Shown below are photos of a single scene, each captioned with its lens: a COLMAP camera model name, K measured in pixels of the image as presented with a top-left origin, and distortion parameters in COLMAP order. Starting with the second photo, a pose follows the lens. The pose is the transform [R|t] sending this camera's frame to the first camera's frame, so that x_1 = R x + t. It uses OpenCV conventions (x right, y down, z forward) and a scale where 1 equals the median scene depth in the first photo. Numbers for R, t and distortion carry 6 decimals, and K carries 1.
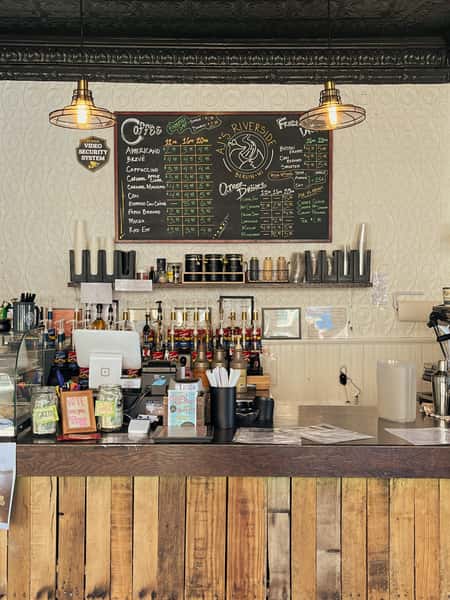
lens RADIAL K [[727.4, 0, 236.0], [0, 727.4, 300.3], [0, 0, 1]] dist [0.007167, 0.014830]
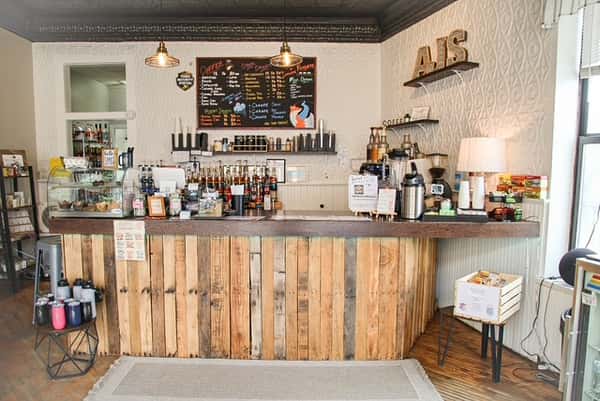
lens RADIAL K [[449.0, 0, 301.0], [0, 449.0, 209.7], [0, 0, 1]] dist [-0.137103, 0.074948]
pose [[0.999962, 0.003825, 0.007891, 0.093530], [-0.004435, 0.996872, 0.078914, 0.034301], [-0.007564, -0.078946, 0.996850, -0.135226]]
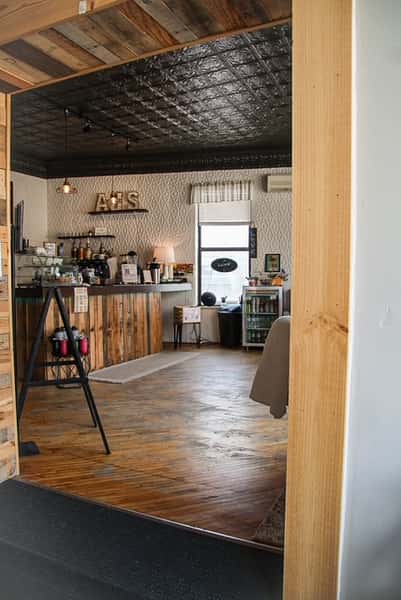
lens RADIAL K [[449.0, 0, 200.5], [0, 449.0, 300.0], [0, 0, 1]] dist [-0.137103, 0.074948]
pose [[0.422767, -0.051927, 0.904750, -0.996723], [0.026730, 0.998637, 0.044826, 0.092392], [-0.905844, 0.005233, 0.423578, -0.201512]]
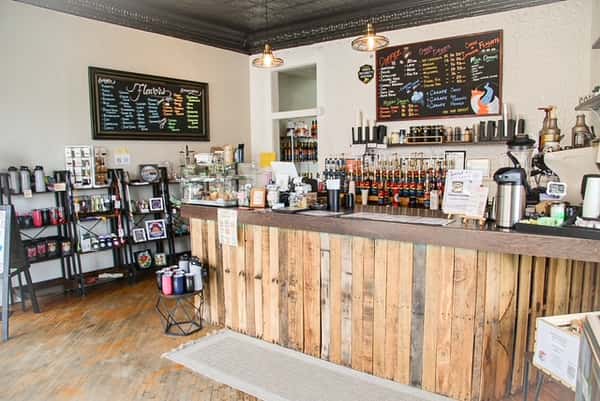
lens RADIAL K [[449.0, 0, 301.0], [0, 449.0, 209.7], [0, 0, 1]] dist [-0.137103, 0.074948]
pose [[0.798148, 0.057230, -0.599737, 0.384509], [0.001044, 0.995345, 0.096371, 0.031997], [0.602461, -0.077544, 0.794373, -0.002086]]
